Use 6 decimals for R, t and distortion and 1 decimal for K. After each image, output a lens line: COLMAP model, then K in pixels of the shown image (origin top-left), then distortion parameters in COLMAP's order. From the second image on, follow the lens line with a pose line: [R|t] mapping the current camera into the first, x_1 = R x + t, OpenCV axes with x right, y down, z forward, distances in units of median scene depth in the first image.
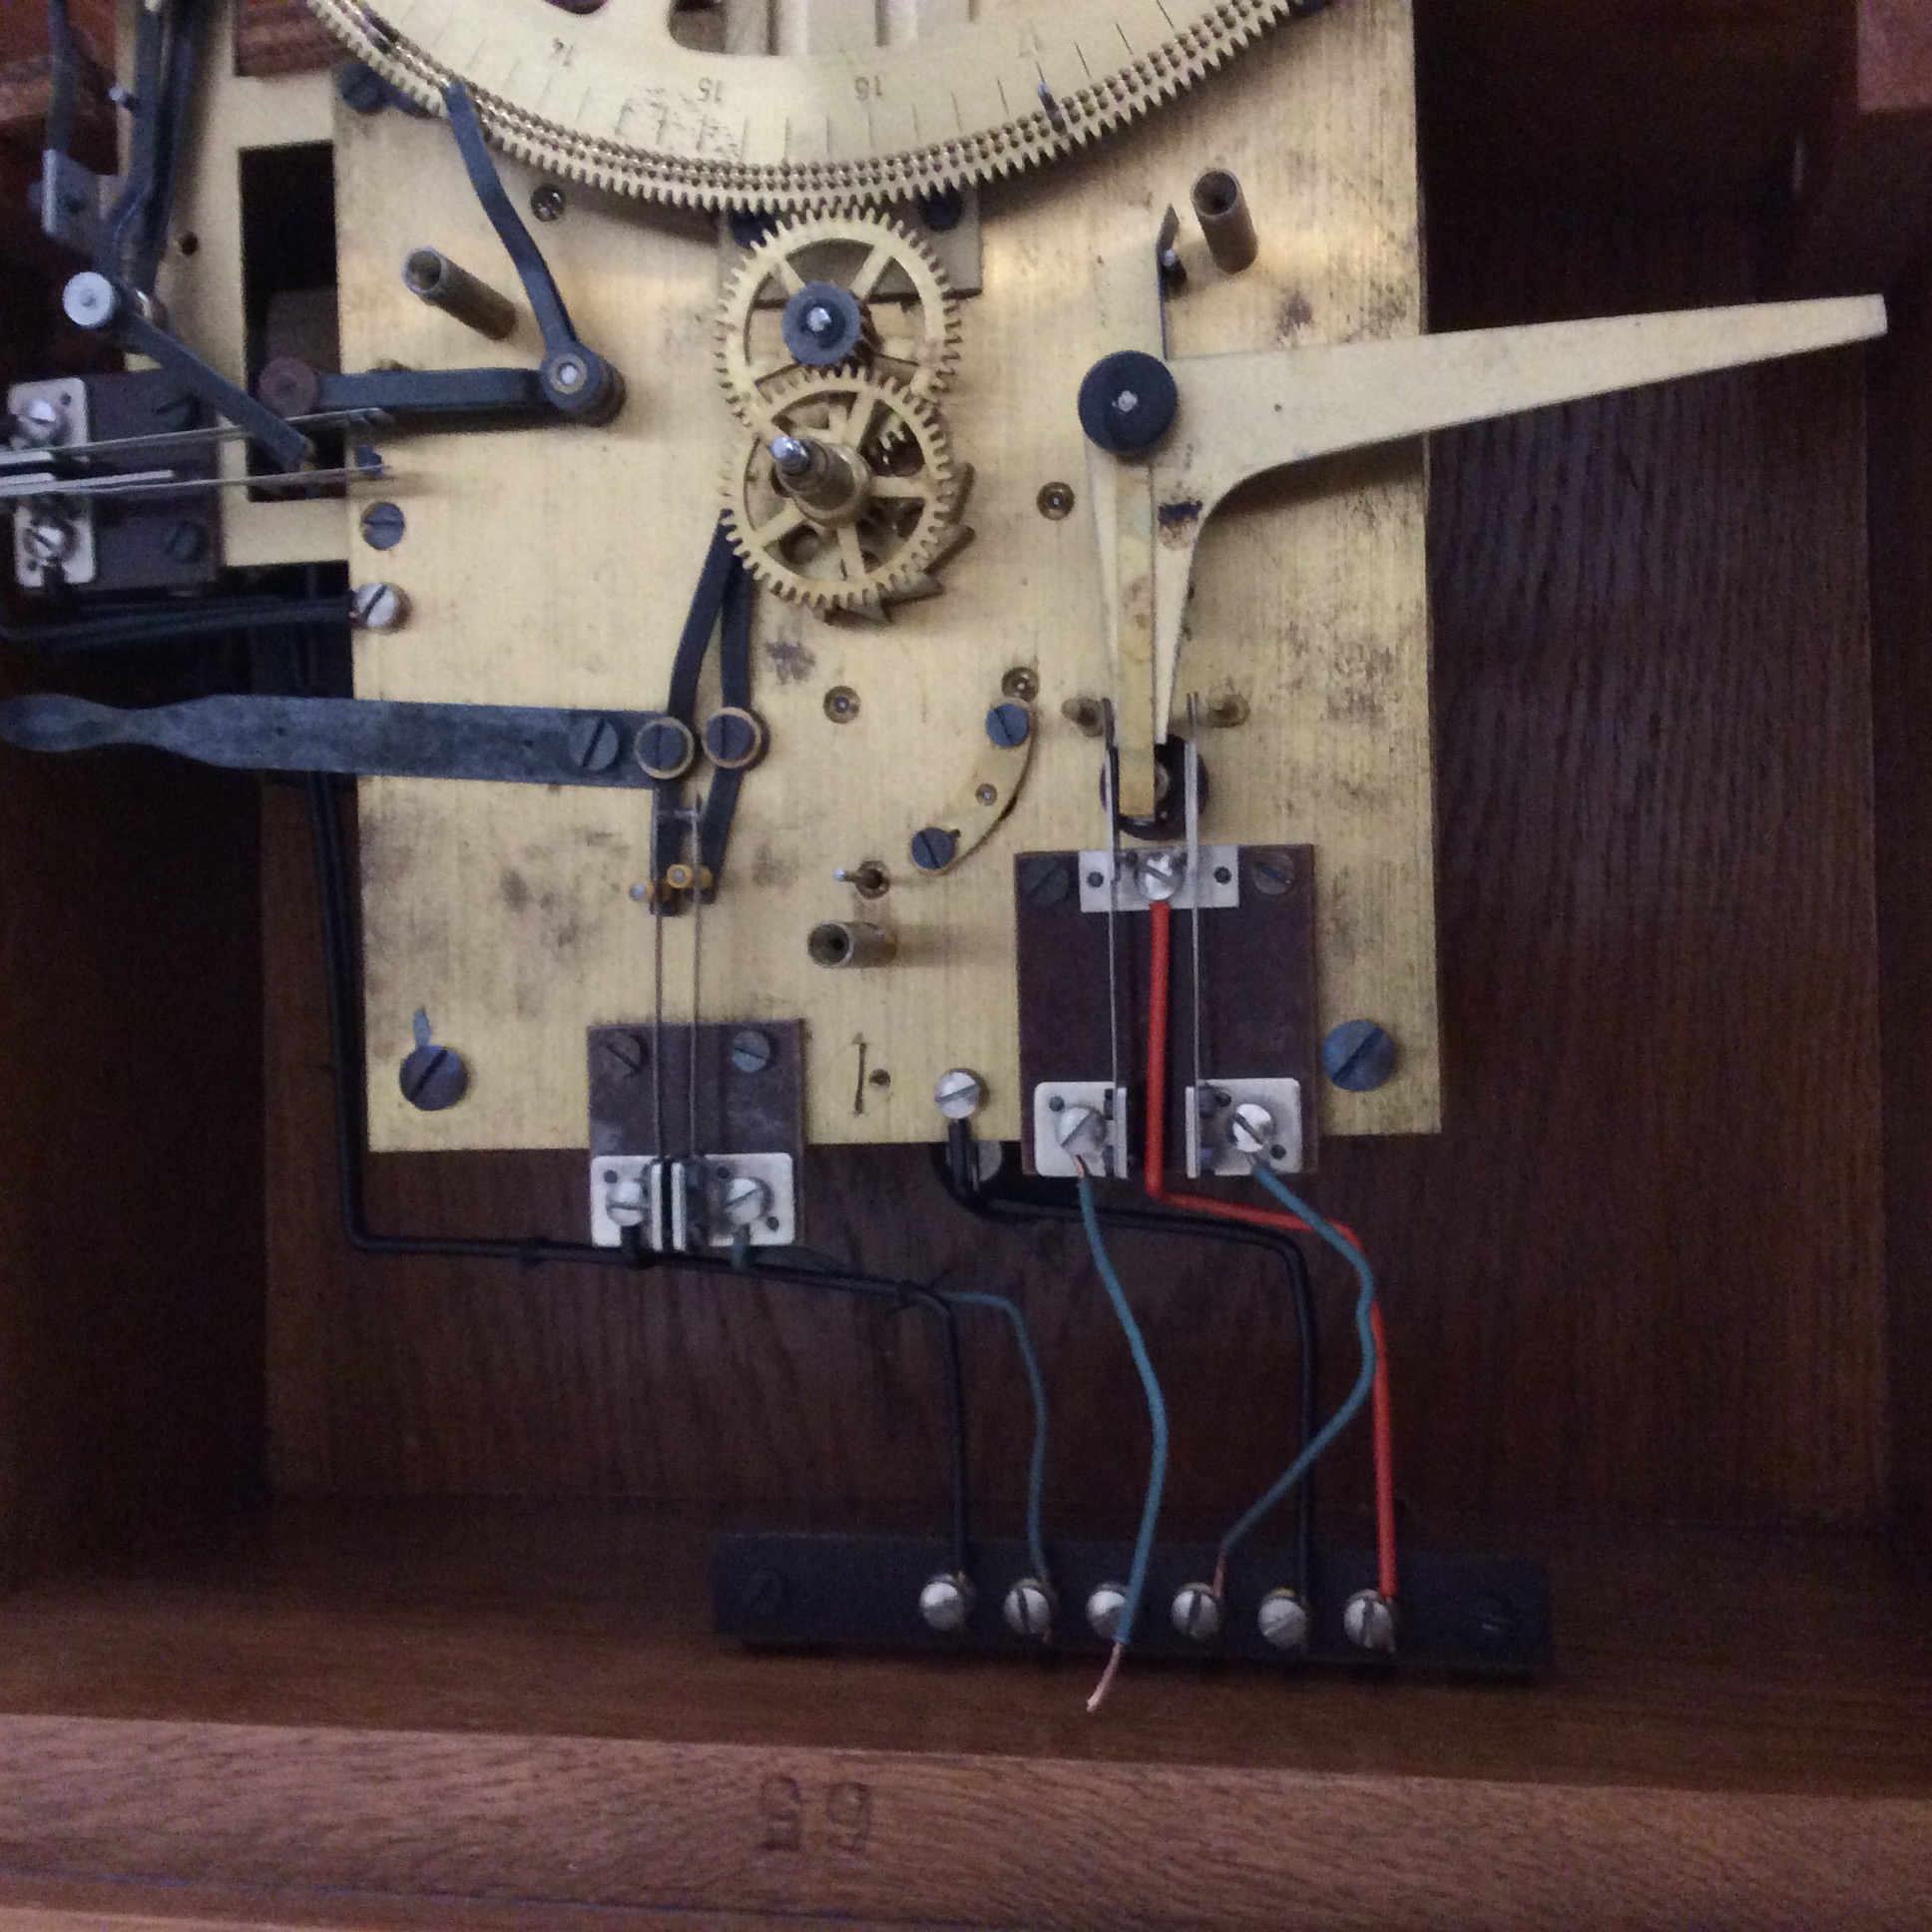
lens RADIAL K [[2341.3, 0, 1000.6], [0, 2341.3, 977.0], [0, 0, 1]] dist [0.035821, 0.000000]
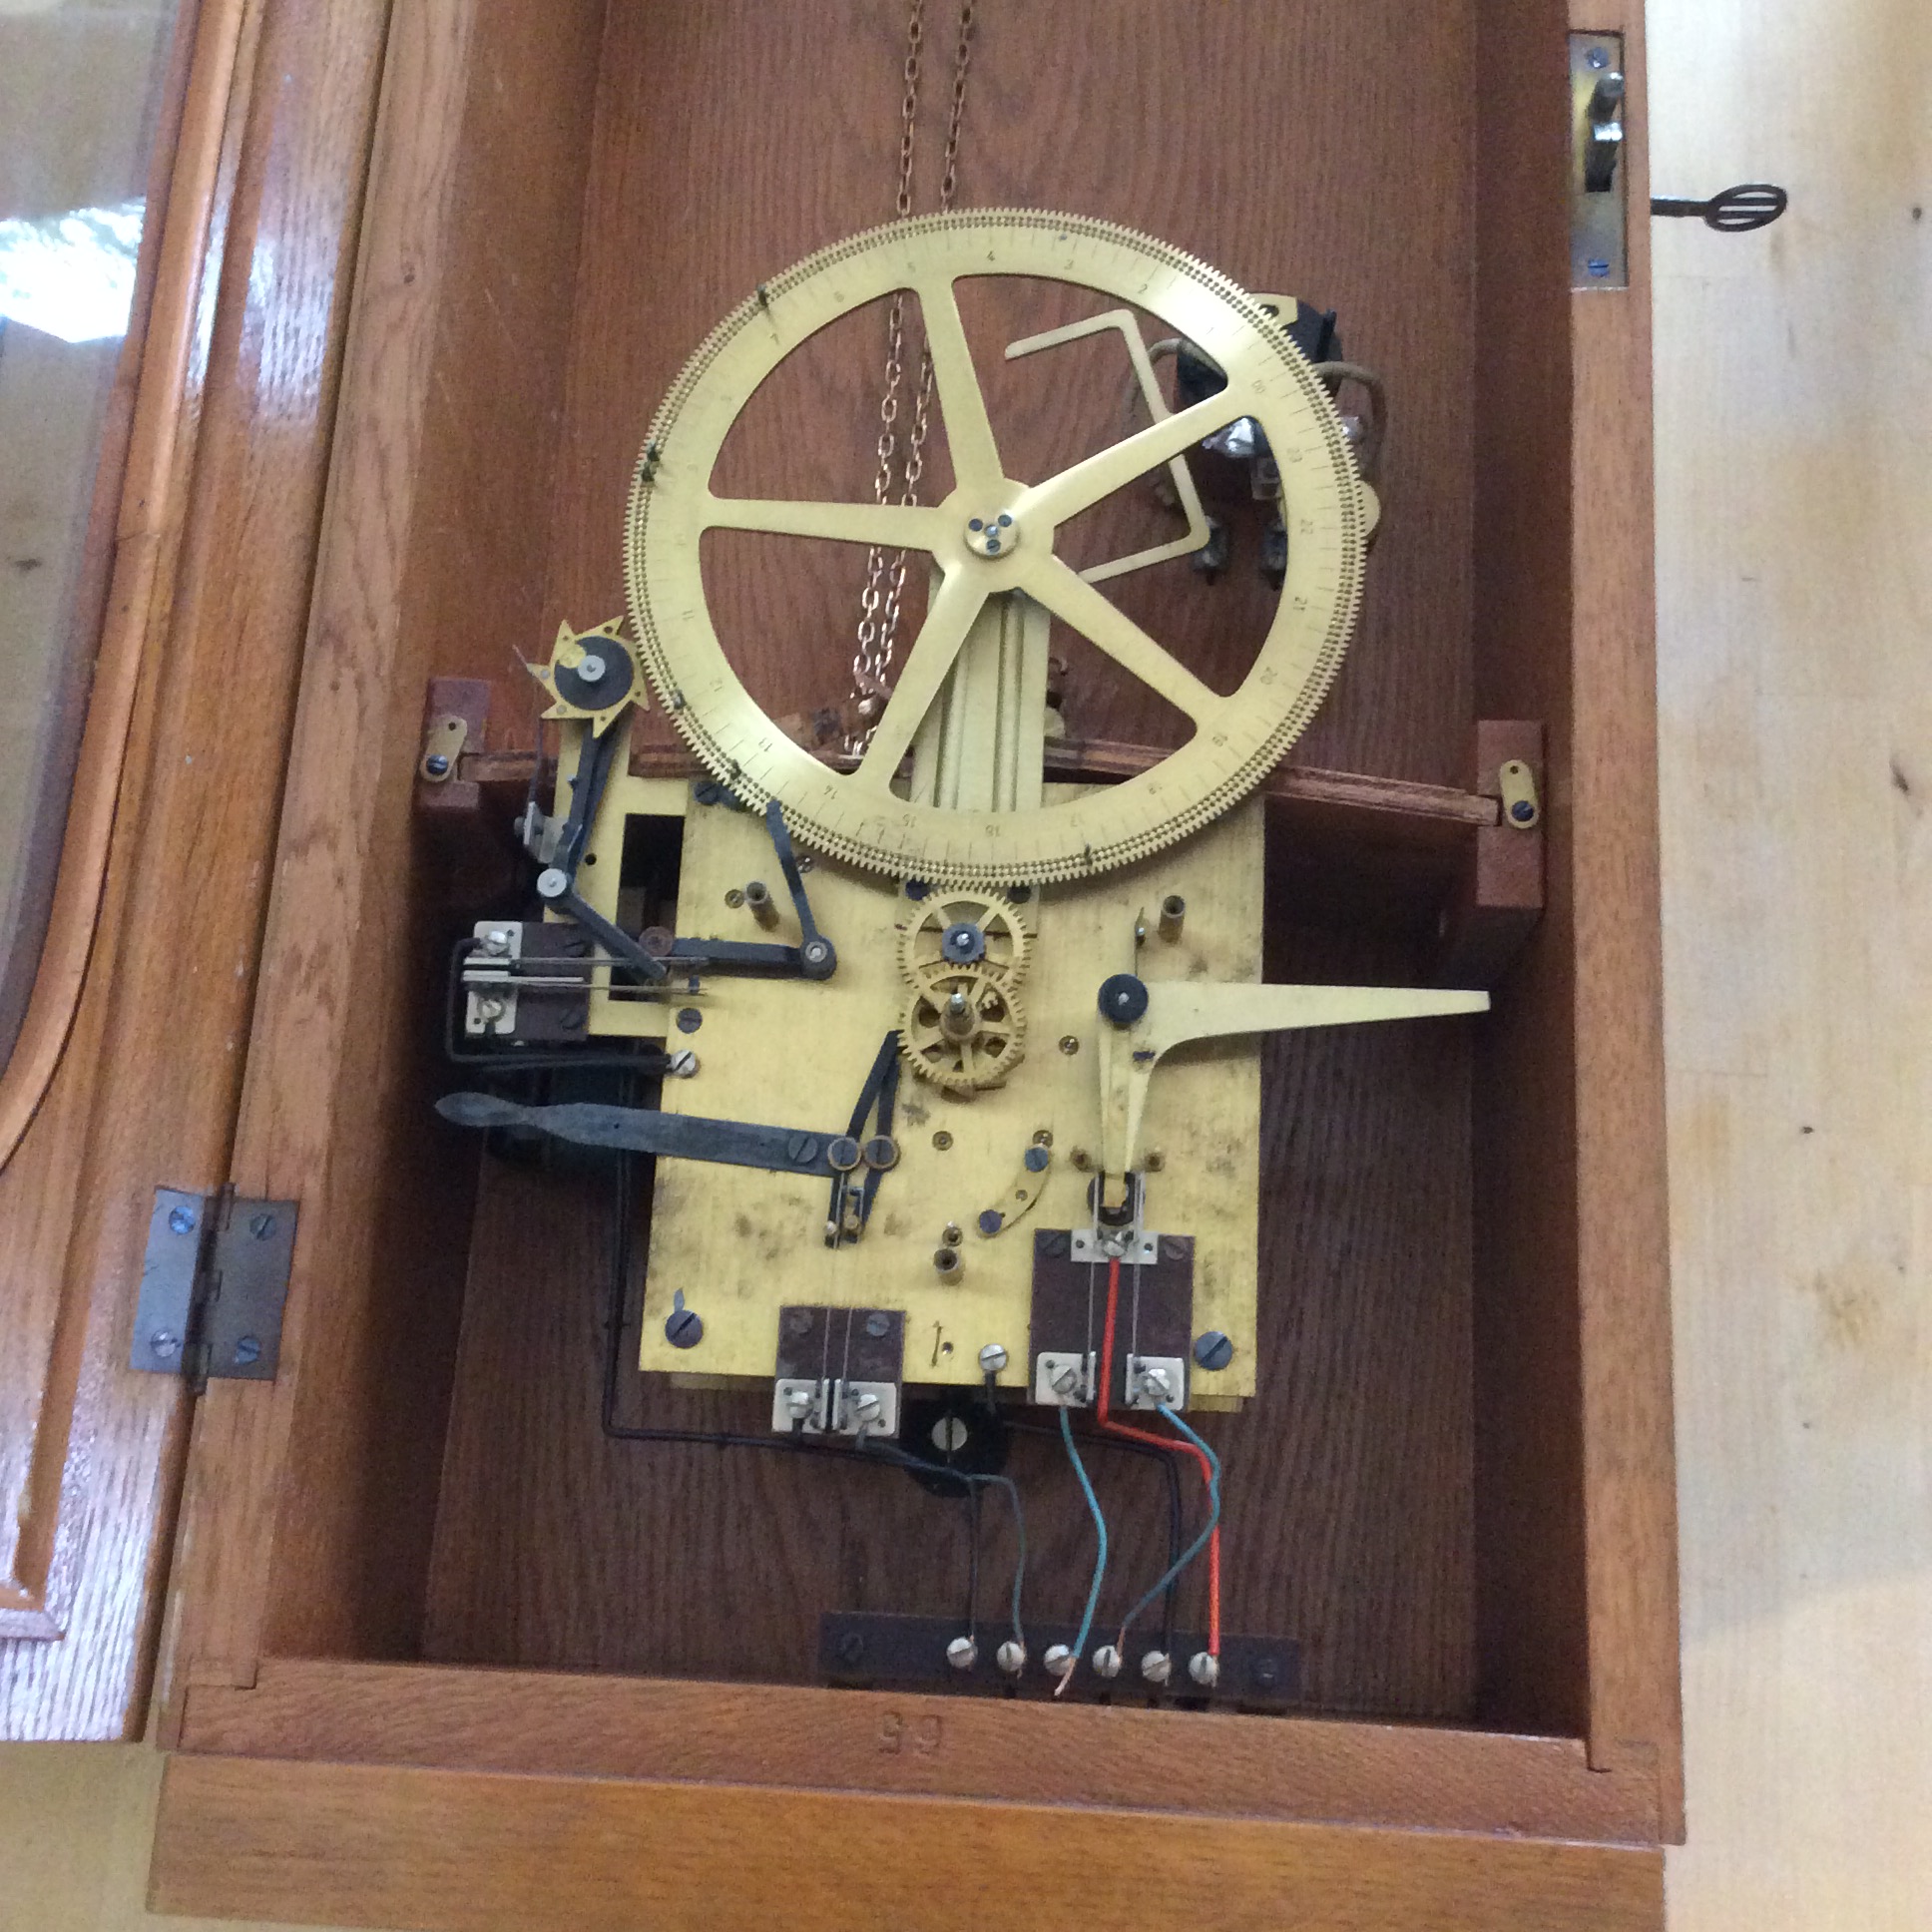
lens RADIAL K [[2341.3, 0, 964.7], [0, 2341.3, 967.3], [0, 0, 1]] dist [0.035821, 0.000000]
pose [[0.983757, 0.117881, 0.135372, -0.319451], [-0.077425, 0.959041, -0.272480, 0.255390], [-0.161948, 0.257573, 0.952591, -0.796177]]
